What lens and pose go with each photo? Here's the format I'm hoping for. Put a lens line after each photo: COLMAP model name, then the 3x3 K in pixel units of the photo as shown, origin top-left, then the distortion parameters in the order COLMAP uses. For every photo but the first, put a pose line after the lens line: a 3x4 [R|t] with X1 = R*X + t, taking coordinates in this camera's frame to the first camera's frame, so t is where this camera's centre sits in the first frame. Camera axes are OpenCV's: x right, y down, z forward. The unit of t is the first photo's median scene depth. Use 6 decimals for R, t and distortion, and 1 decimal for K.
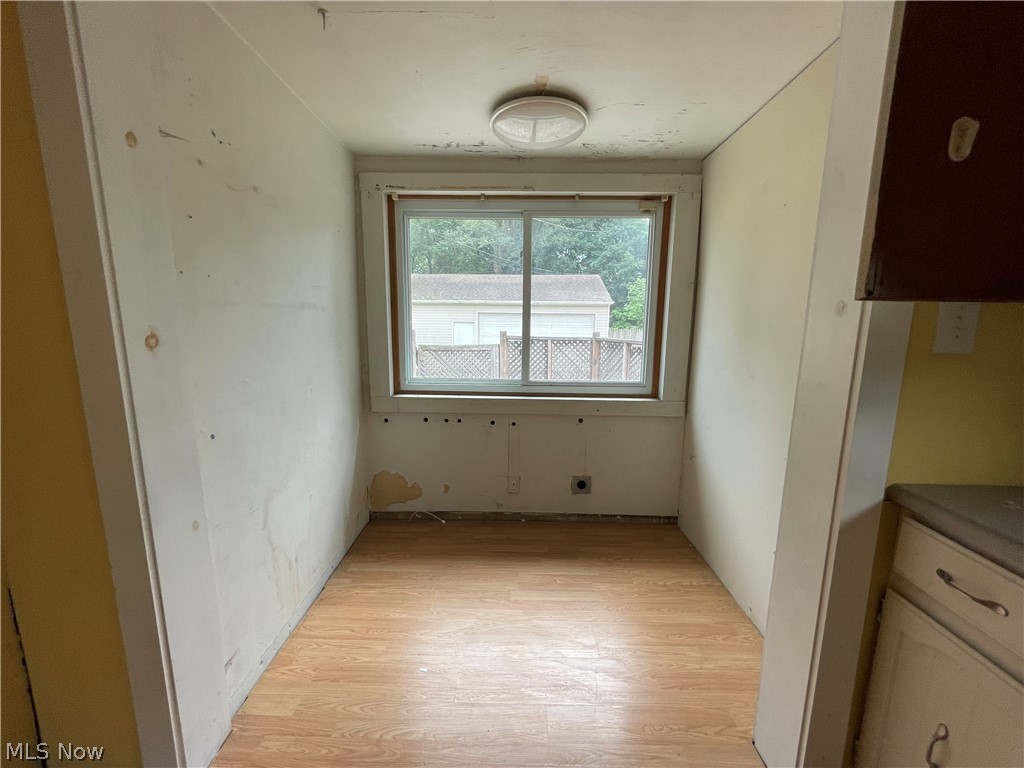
lens RADIAL K [[417.1, 0, 510.1], [0, 417.1, 386.1], [0, 0, 1]] dist [-0.003170, -0.000474]
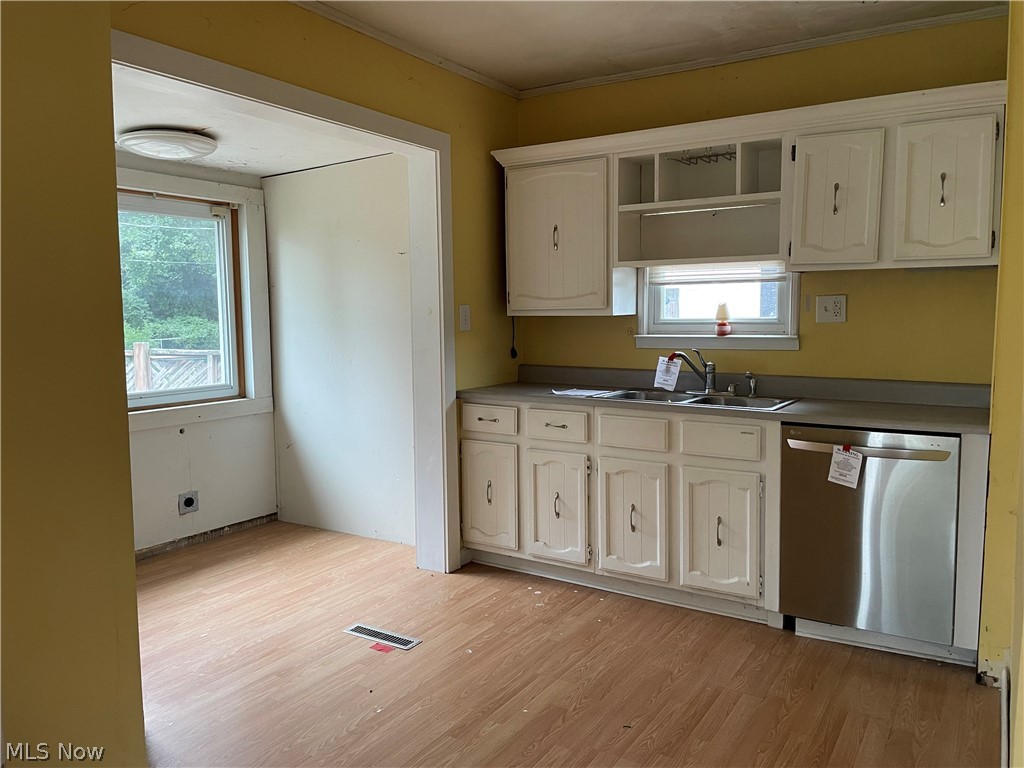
lens RADIAL K [[775.1, 0, 514.6], [0, 775.1, 382.3], [0, 0, 1]] dist [0.034624, 0.001079]
pose [[0.520233, -0.094799, 0.848747, -0.958000], [0.156065, 0.987638, 0.014653, 0.070955], [-0.839644, 0.124836, 0.528597, -0.573988]]
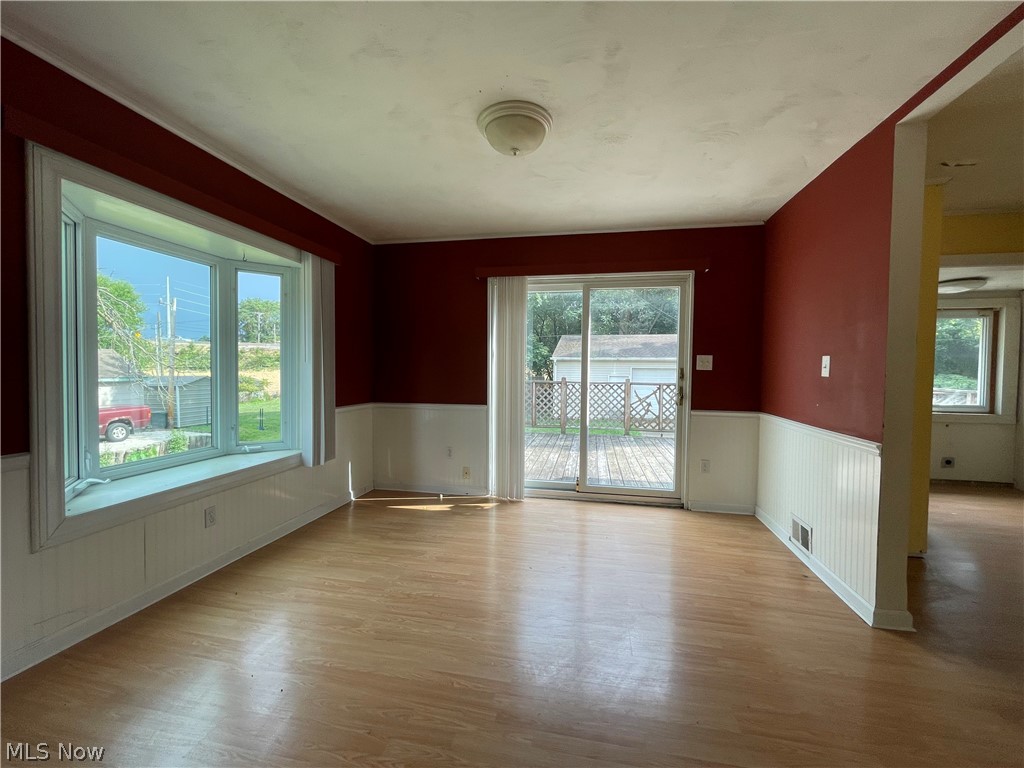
lens RADIAL K [[417.1, 0, 514.3], [0, 417.1, 384.9], [0, 0, 1]] dist [-0.003170, -0.000474]
pose [[0.984044, -0.000993, -0.177923, -1.470119], [-0.022806, 0.991032, -0.131665, 0.202054], [0.176458, 0.133622, 0.975196, -1.216730]]
